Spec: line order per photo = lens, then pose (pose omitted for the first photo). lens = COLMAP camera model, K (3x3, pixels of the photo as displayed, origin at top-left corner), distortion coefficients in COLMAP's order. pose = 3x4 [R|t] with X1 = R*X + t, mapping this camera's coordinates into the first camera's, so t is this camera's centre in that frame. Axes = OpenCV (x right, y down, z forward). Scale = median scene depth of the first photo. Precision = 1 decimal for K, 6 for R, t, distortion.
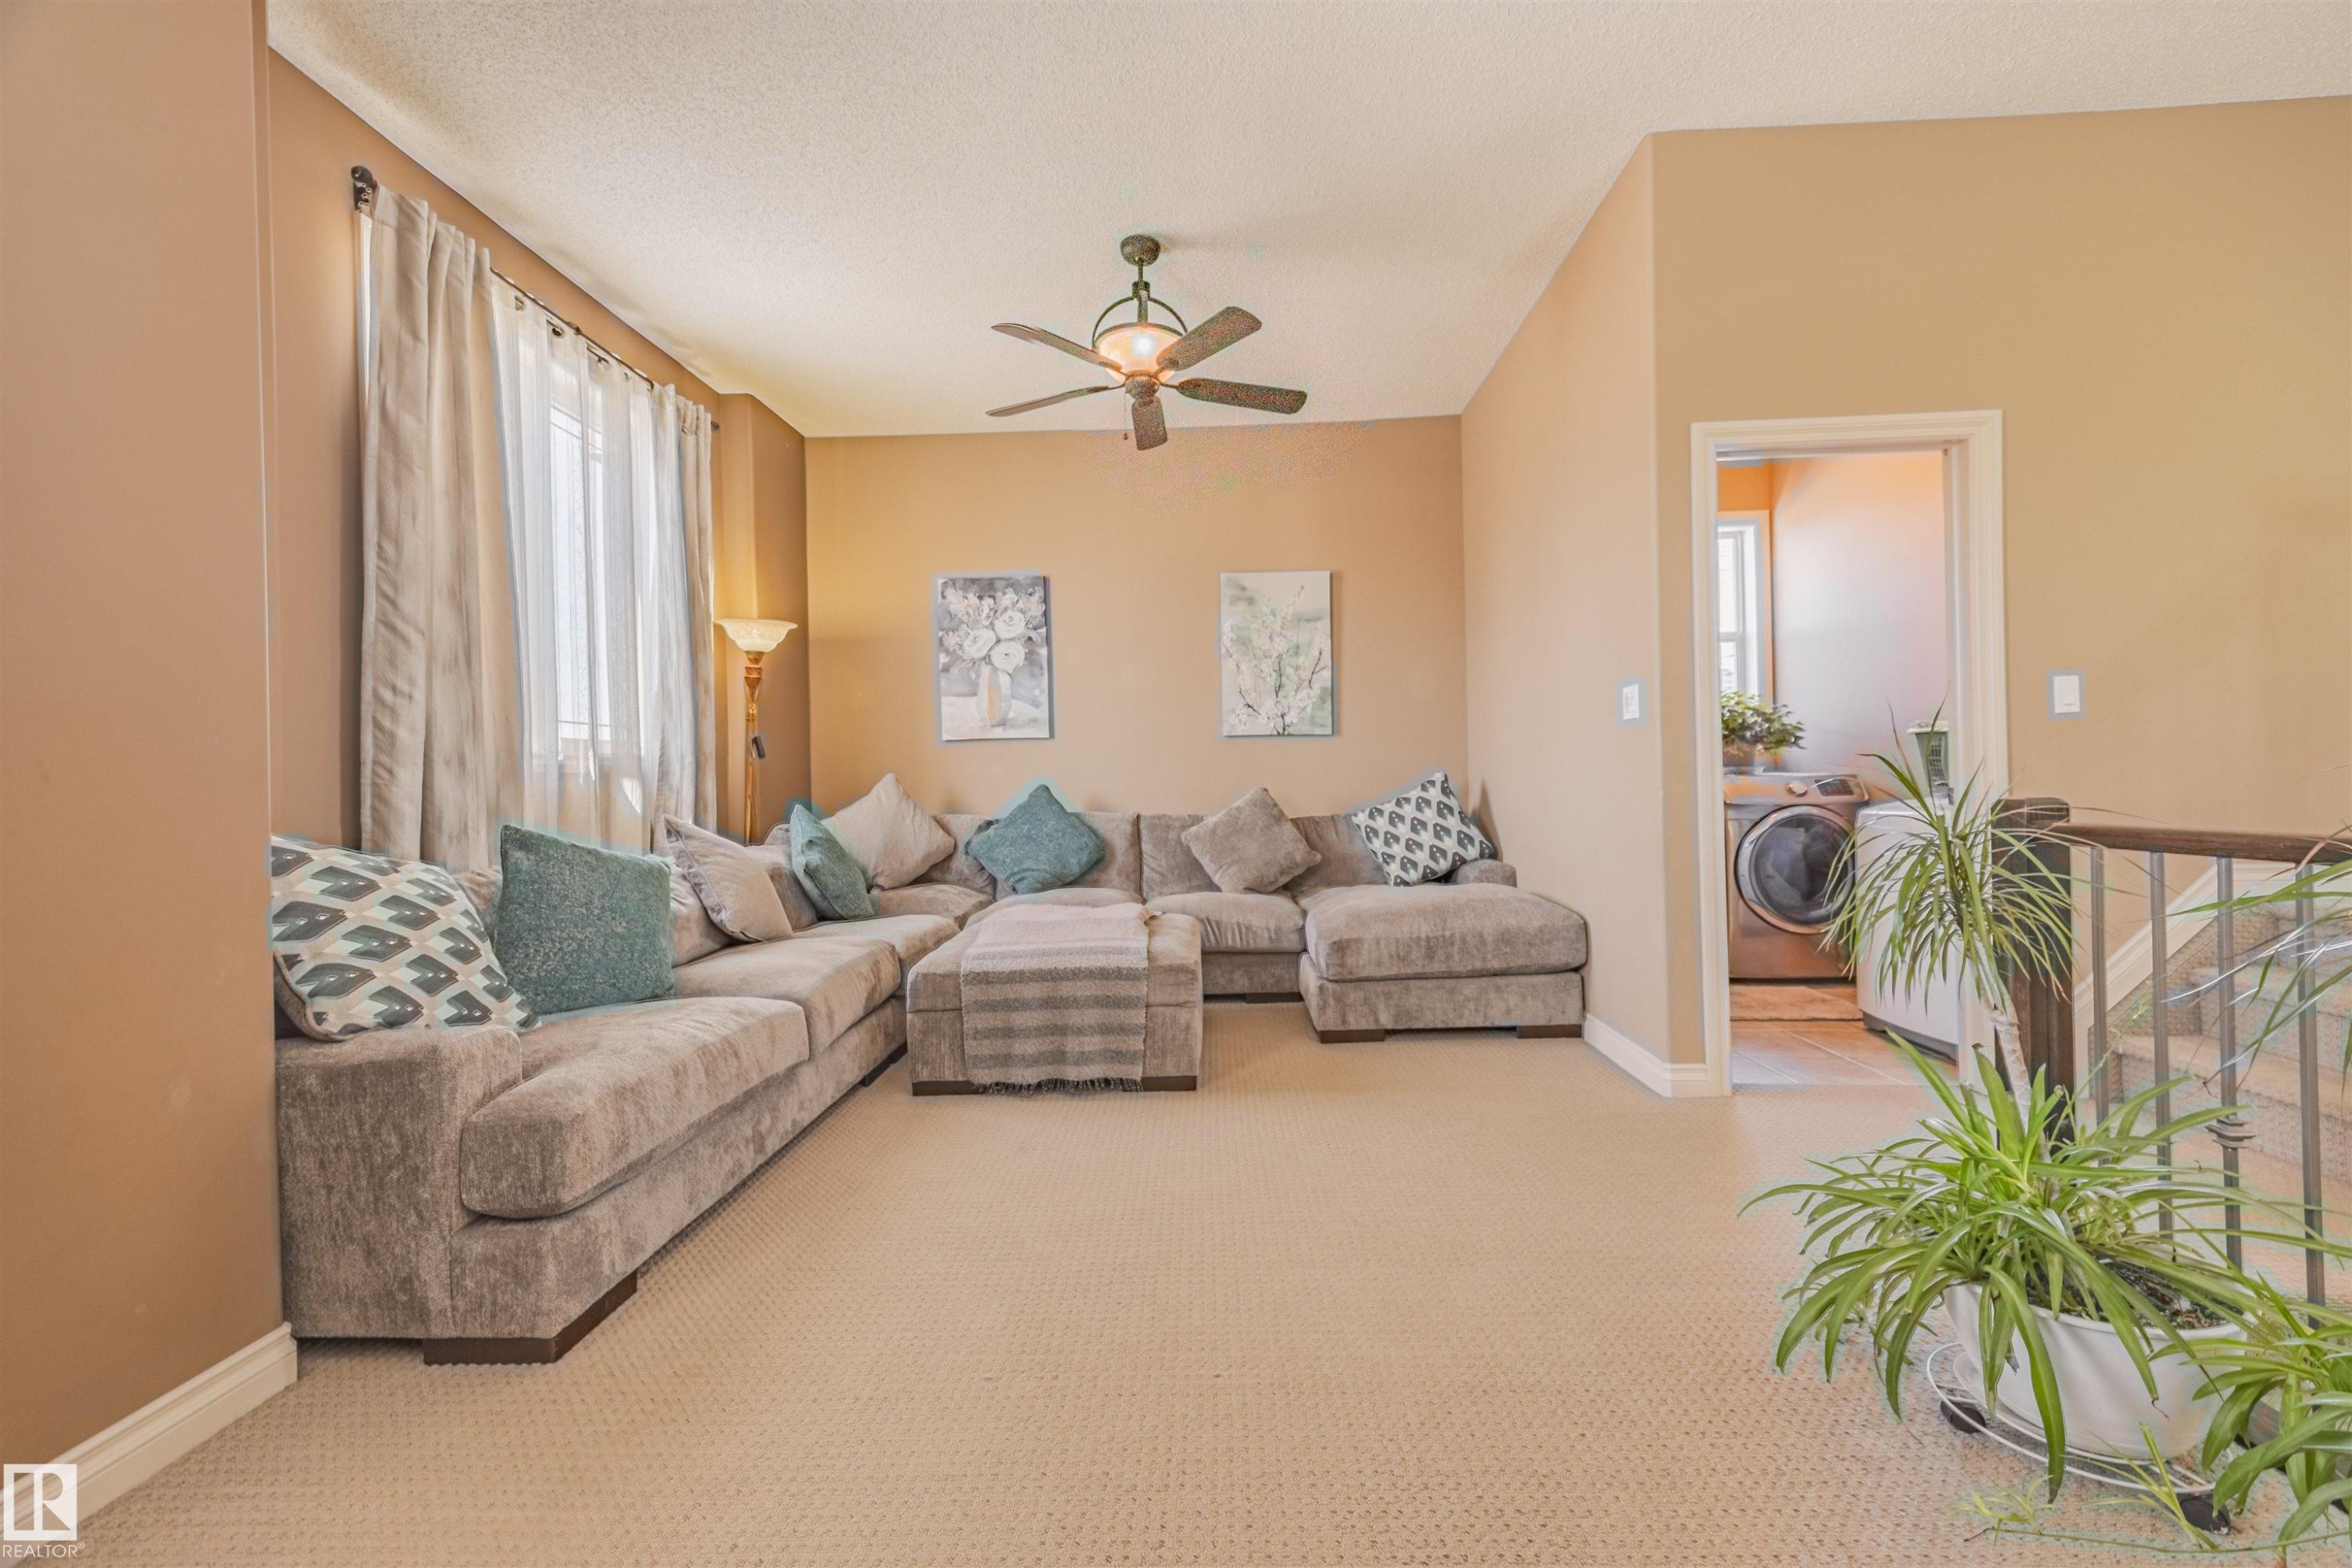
lens RADIAL K [[942.0, 0, 1188.9], [0, 942.0, 778.5], [0, 0, 1]] dist [0.013842, -0.000114]
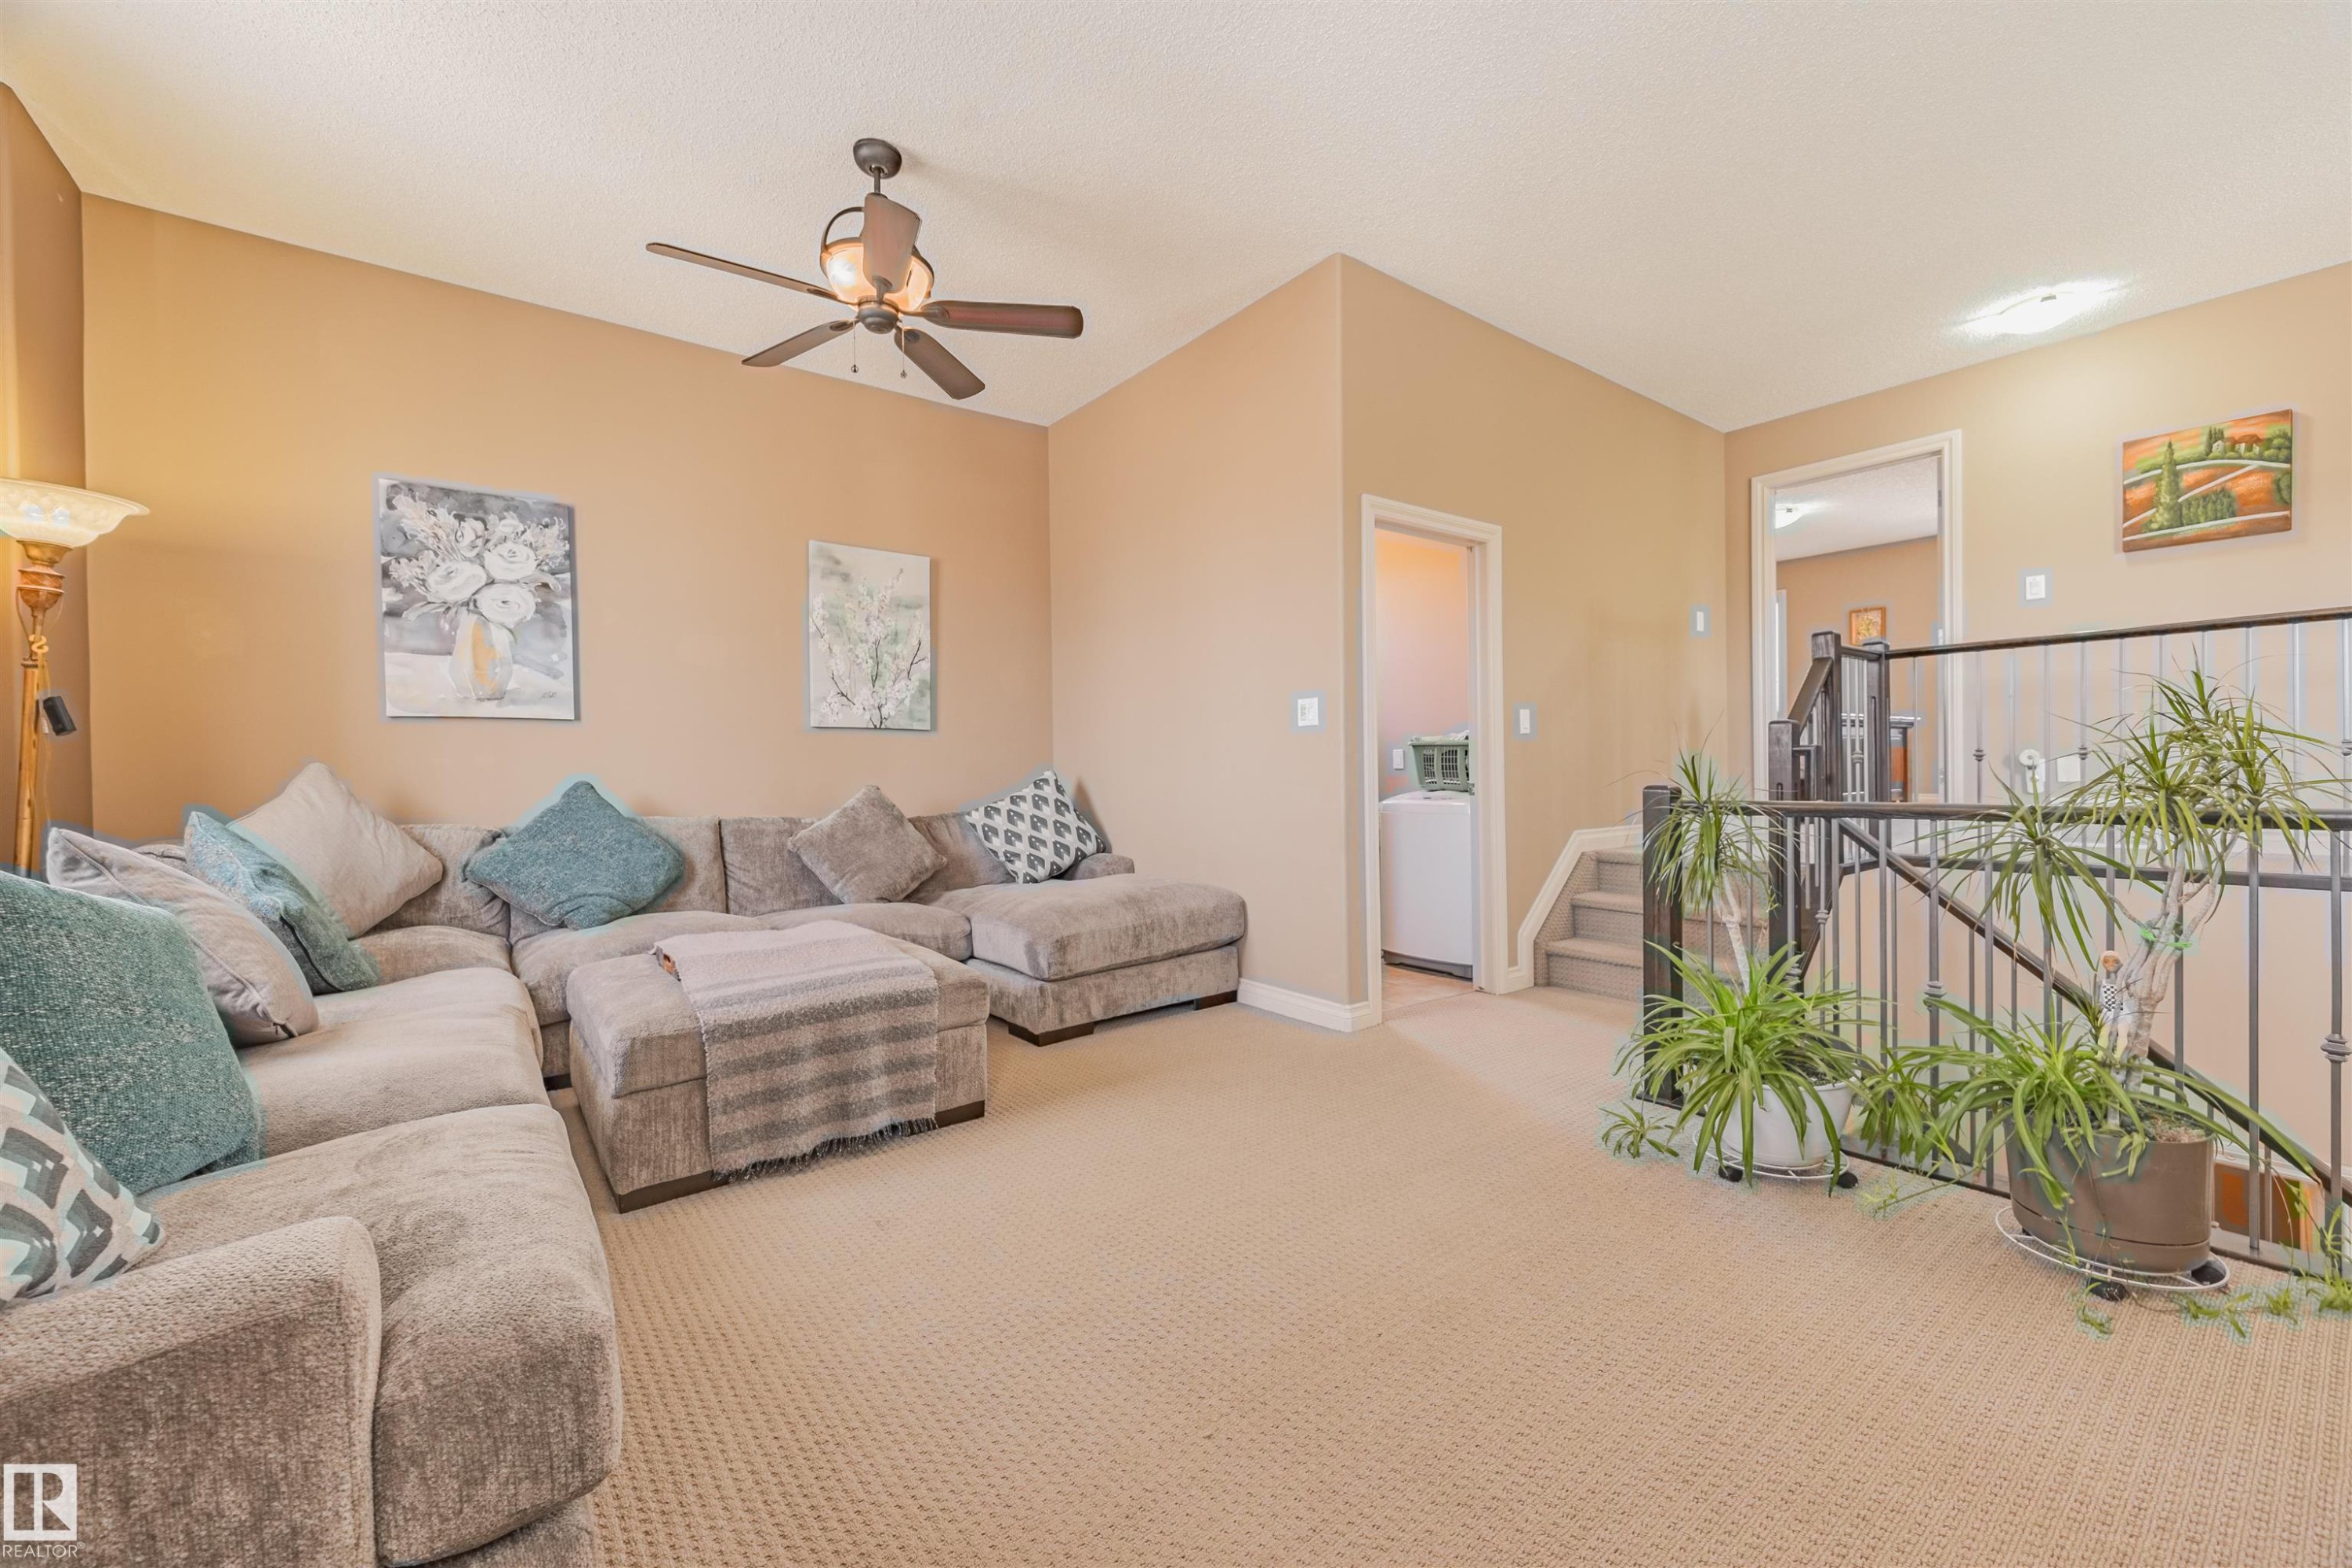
lens RADIAL K [[942.0, 0, 1188.9], [0, 942.0, 778.5], [0, 0, 1]] dist [0.013842, -0.000114]
pose [[0.770944, 0.005072, 0.636882, -0.279437], [-0.002840, 0.999986, -0.004525, 0.006244], [-0.636896, 0.001679, 0.770948, 0.114678]]
